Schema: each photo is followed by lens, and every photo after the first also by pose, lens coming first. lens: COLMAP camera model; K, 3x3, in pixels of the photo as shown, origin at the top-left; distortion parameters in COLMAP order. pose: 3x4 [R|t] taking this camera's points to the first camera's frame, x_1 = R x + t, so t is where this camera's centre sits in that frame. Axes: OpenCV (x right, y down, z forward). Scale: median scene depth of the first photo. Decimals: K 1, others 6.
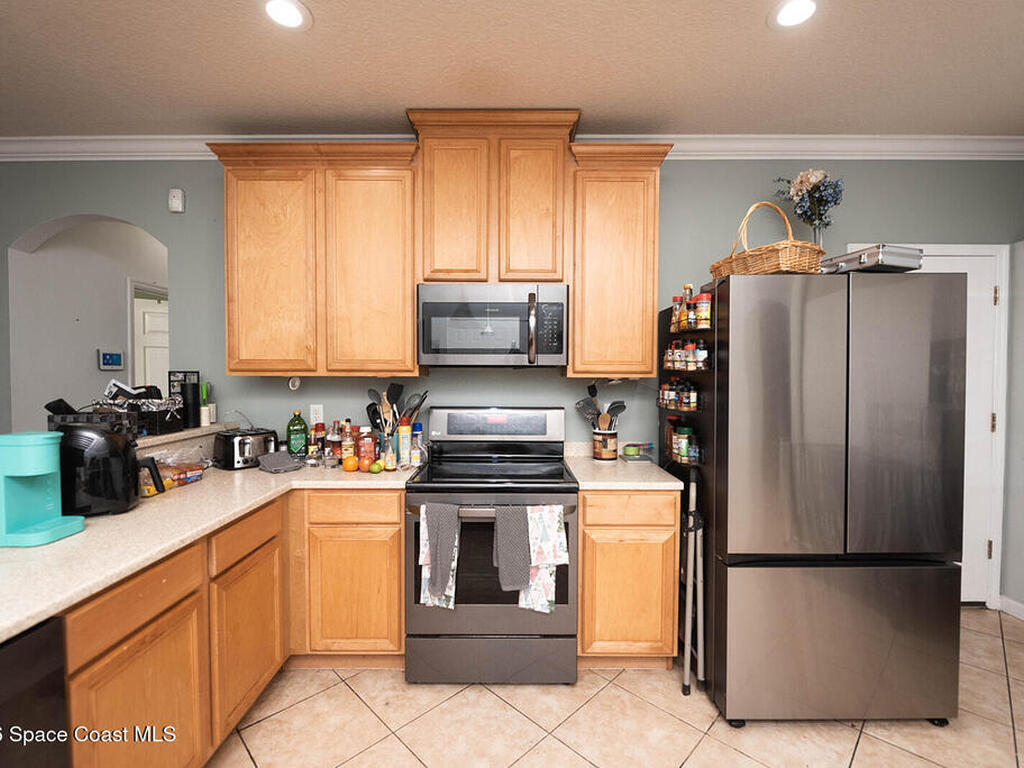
lens RADIAL K [[465.9, 0, 510.9], [0, 465.9, 383.7], [0, 0, 1]] dist [0.011629, -0.002530]
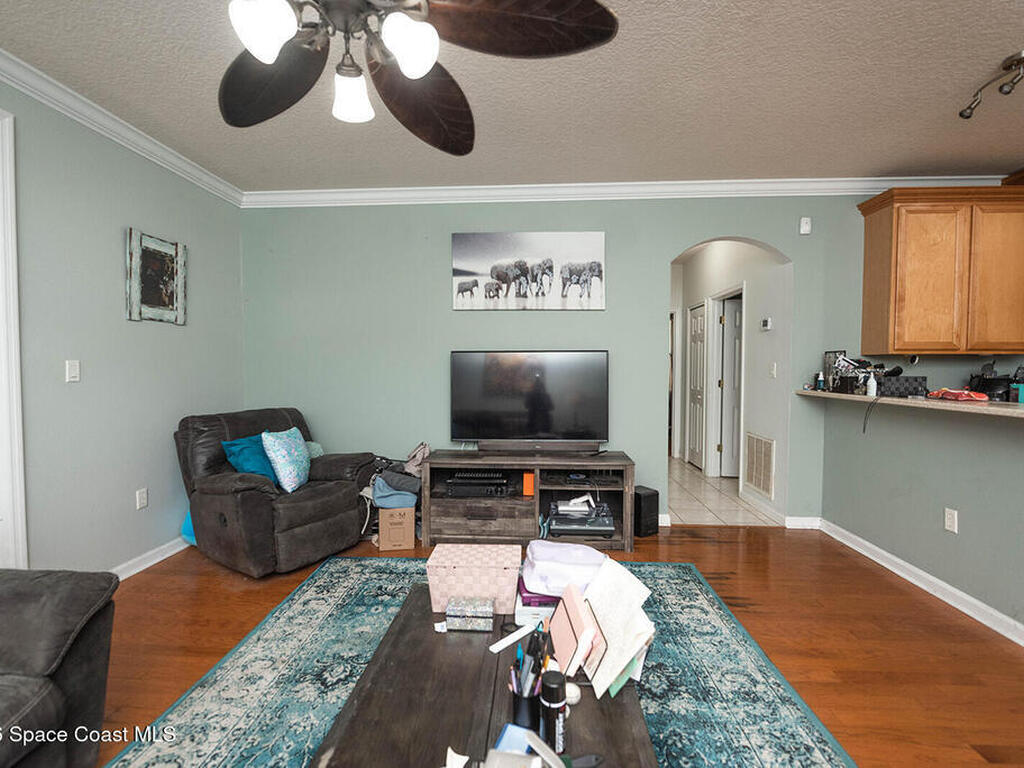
lens RADIAL K [[465.9, 0, 510.7], [0, 465.9, 382.6], [0, 0, 1]] dist [0.011629, -0.002530]
pose [[0.998518, 0.006712, -0.054015, -1.696031], [-0.006013, 0.999896, 0.013084, 0.062851], [0.054097, -0.012740, 0.998454, -0.486184]]
